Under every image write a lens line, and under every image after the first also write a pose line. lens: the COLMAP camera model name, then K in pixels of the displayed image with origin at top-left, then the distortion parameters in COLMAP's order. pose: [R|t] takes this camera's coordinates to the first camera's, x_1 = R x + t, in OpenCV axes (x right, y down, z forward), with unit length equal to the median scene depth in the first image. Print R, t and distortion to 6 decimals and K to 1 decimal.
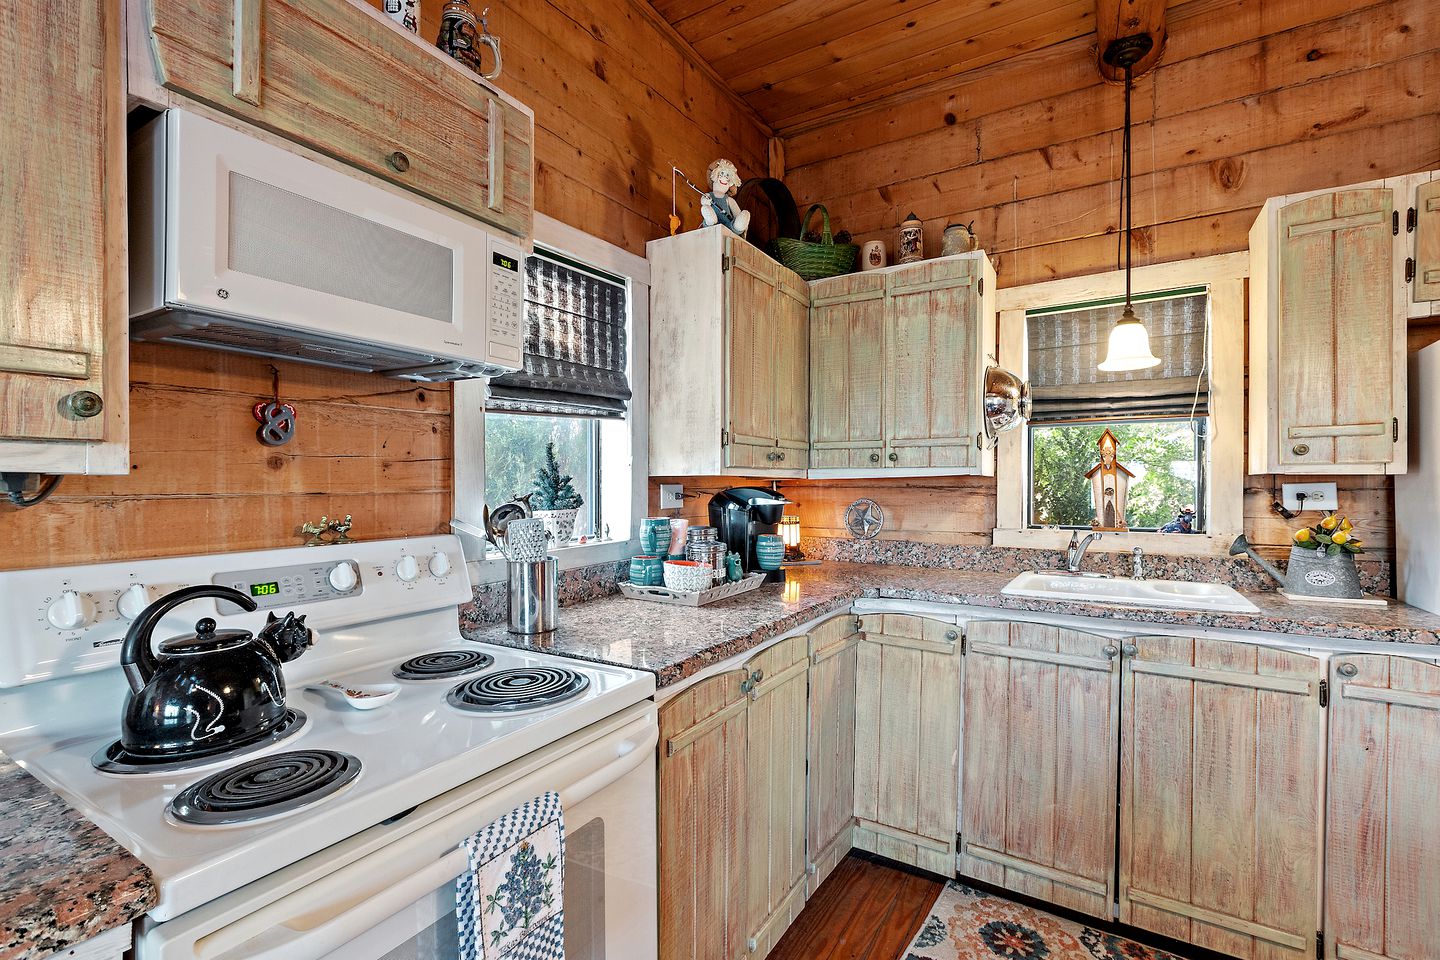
lens RADIAL K [[650.2, 0, 716.7], [0, 650.2, 482.5], [0, 0, 1]] dist [0.002221, -0.000566]
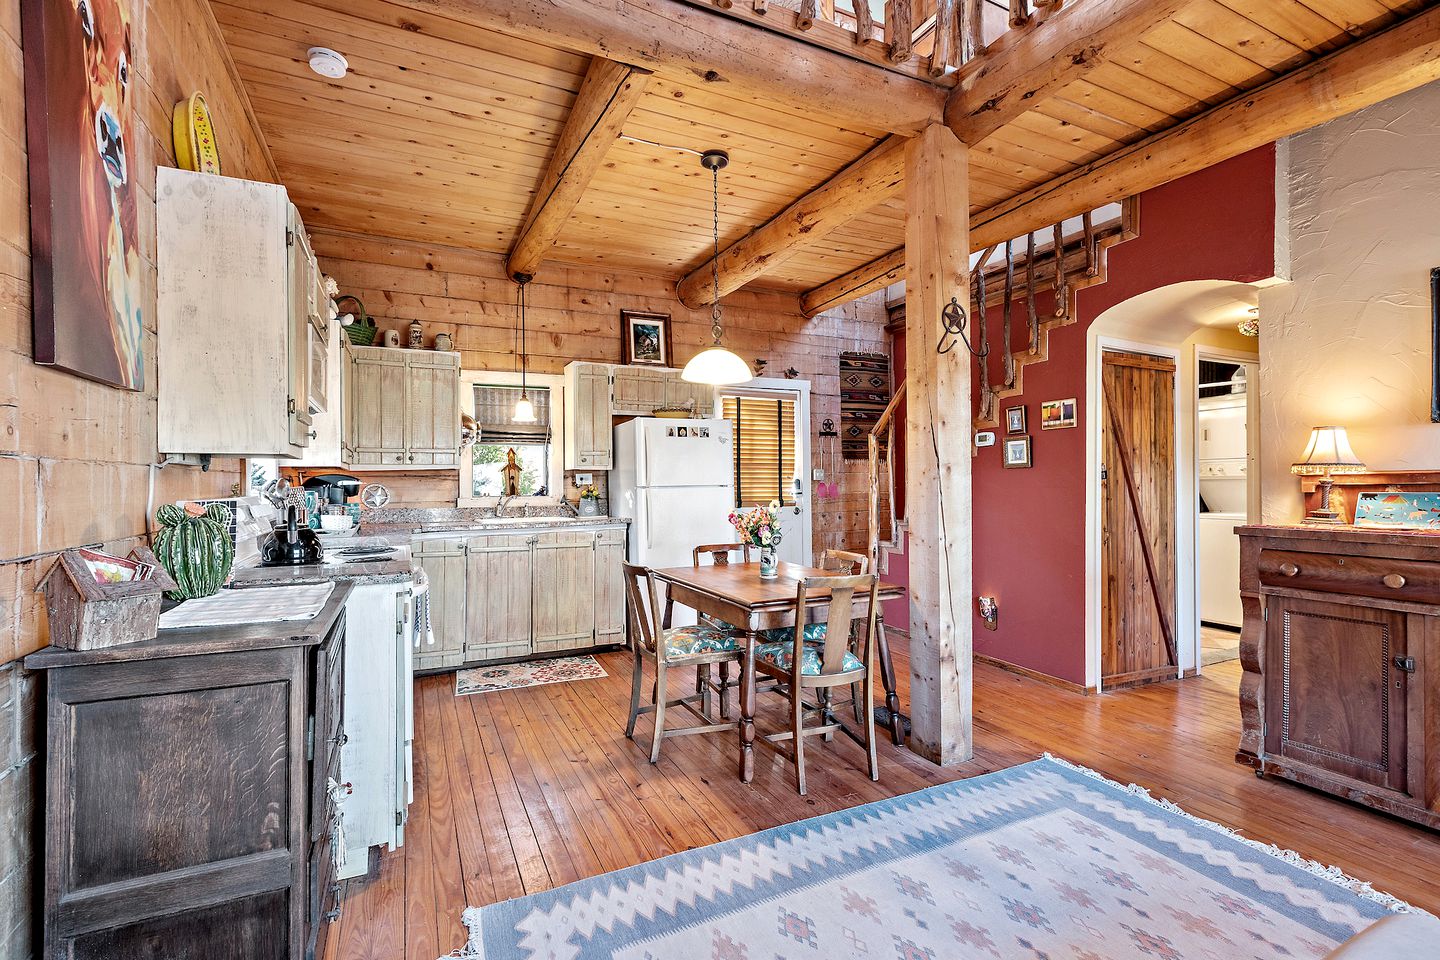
lens RADIAL K [[650.2, 0, 722.7], [0, 650.2, 484.3], [0, 0, 1]] dist [0.002221, -0.000566]
pose [[0.534296, -0.007882, 0.845261, -0.925630], [0.007634, 0.999961, 0.004499, 0.035970], [-0.845263, 0.004049, 0.534335, -0.790564]]
